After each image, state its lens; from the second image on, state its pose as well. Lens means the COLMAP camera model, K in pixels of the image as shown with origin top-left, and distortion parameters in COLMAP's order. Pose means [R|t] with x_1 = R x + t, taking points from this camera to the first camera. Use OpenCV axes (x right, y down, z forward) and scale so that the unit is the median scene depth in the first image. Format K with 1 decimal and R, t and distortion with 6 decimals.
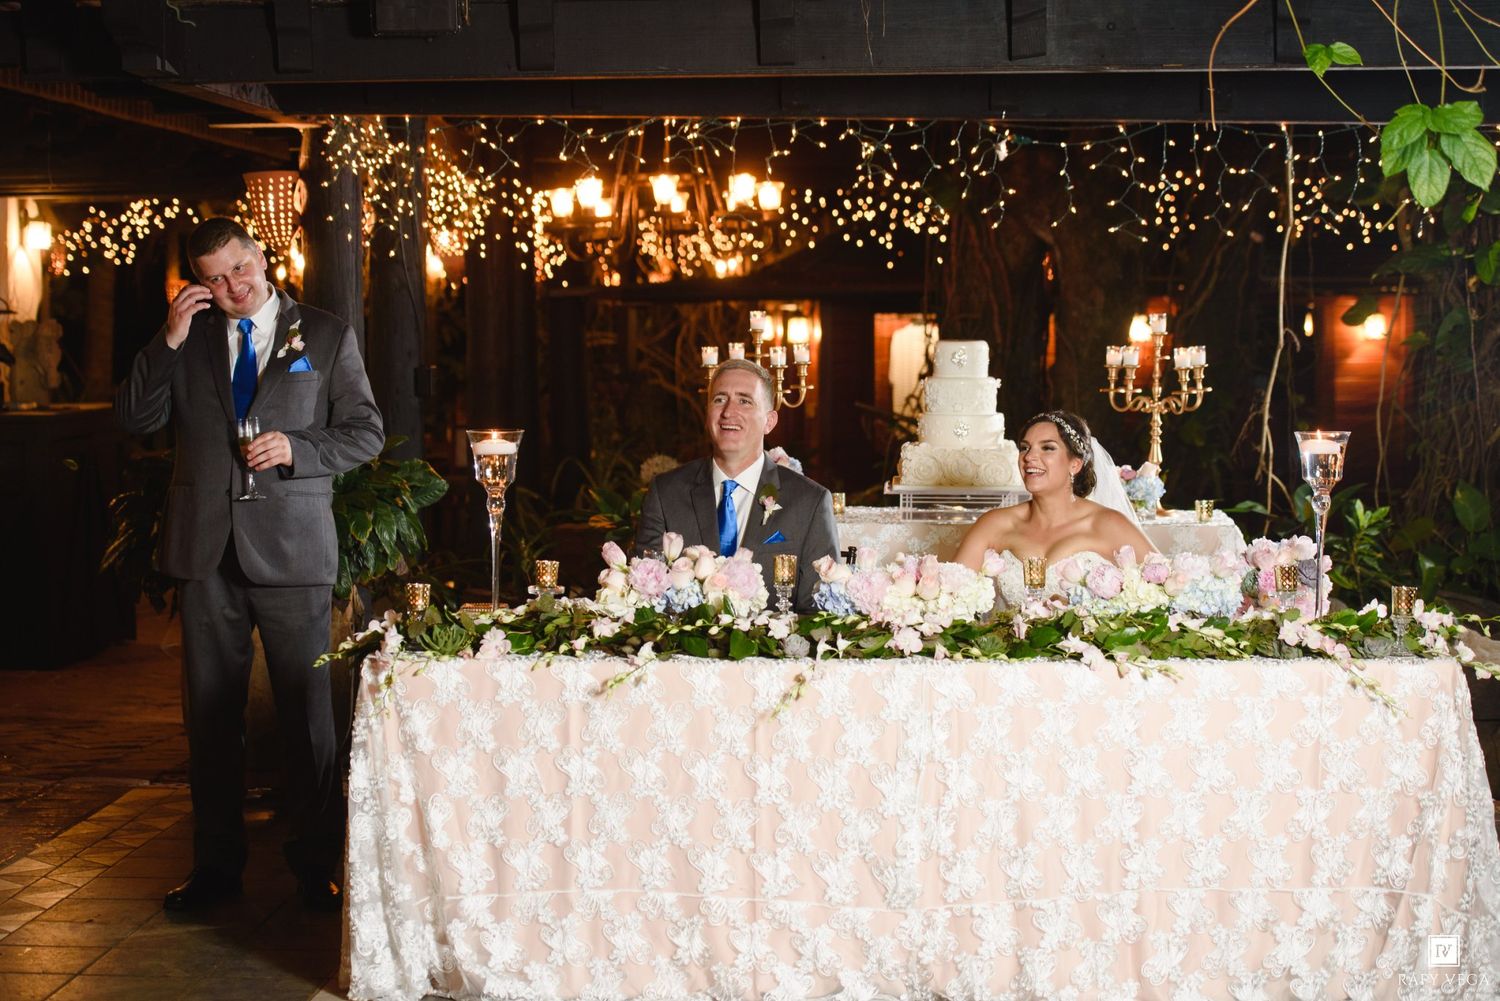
lens RADIAL K [[3399.0, 0, 751.6], [0, 3399.0, 500.7], [0, 0, 1]] dist [0.088768, 0.000000]
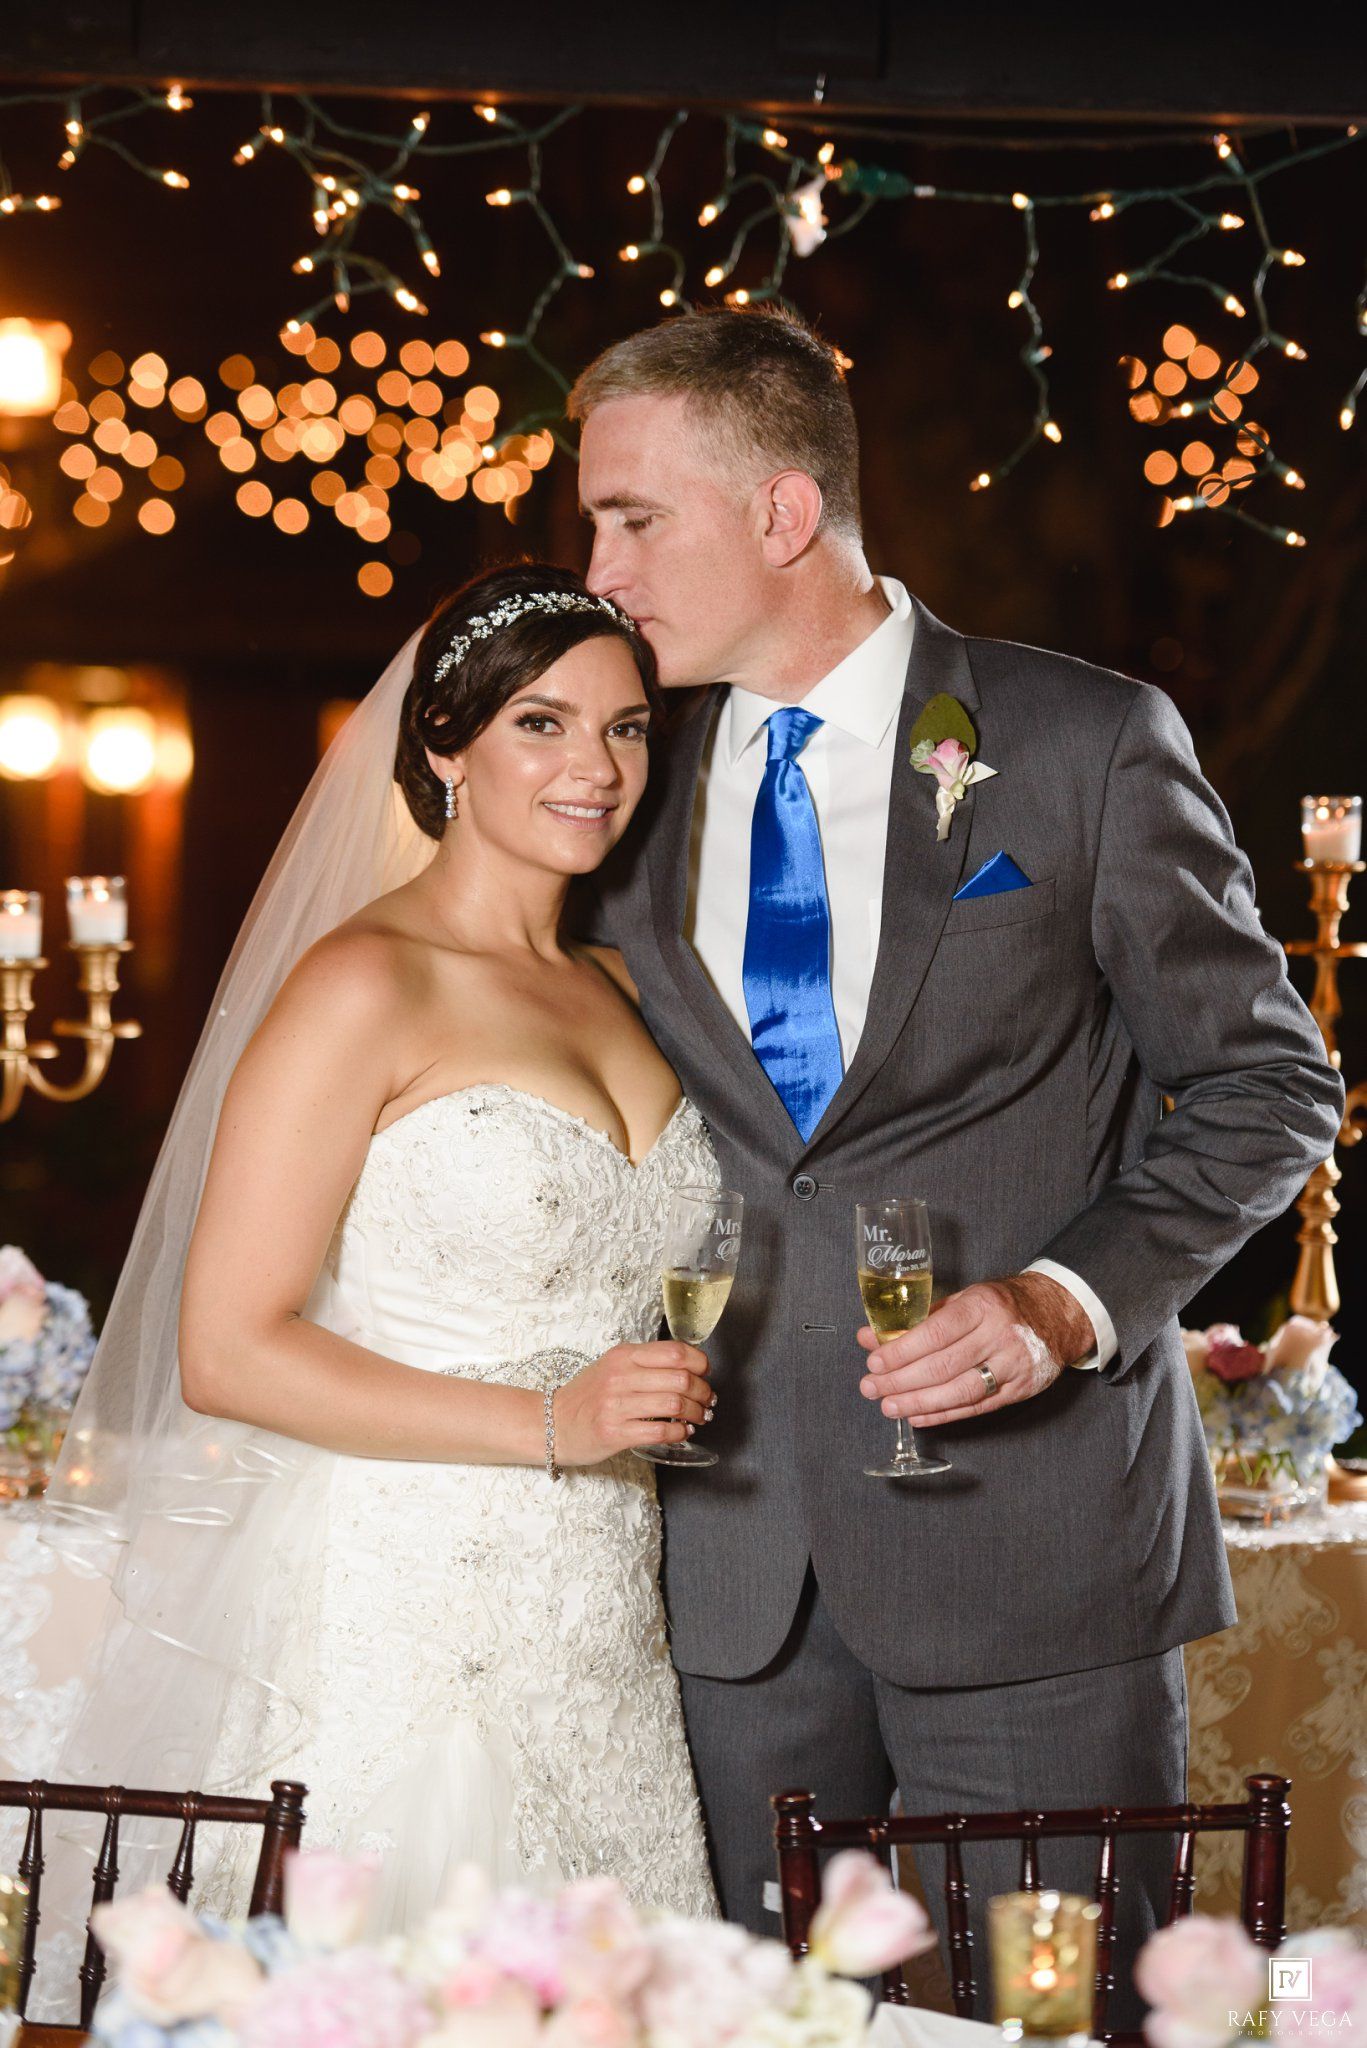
lens RADIAL K [[7157.5, 0, 679.4], [0, 7157.5, 1022.0], [0, 0, 1]] dist [0.664566, 0.000000]
pose [[0.995985, 0.014115, 0.088396, 0.010330], [-0.013789, 0.999896, -0.004306, -0.032590], [-0.088448, 0.003070, 0.996076, 0.397243]]
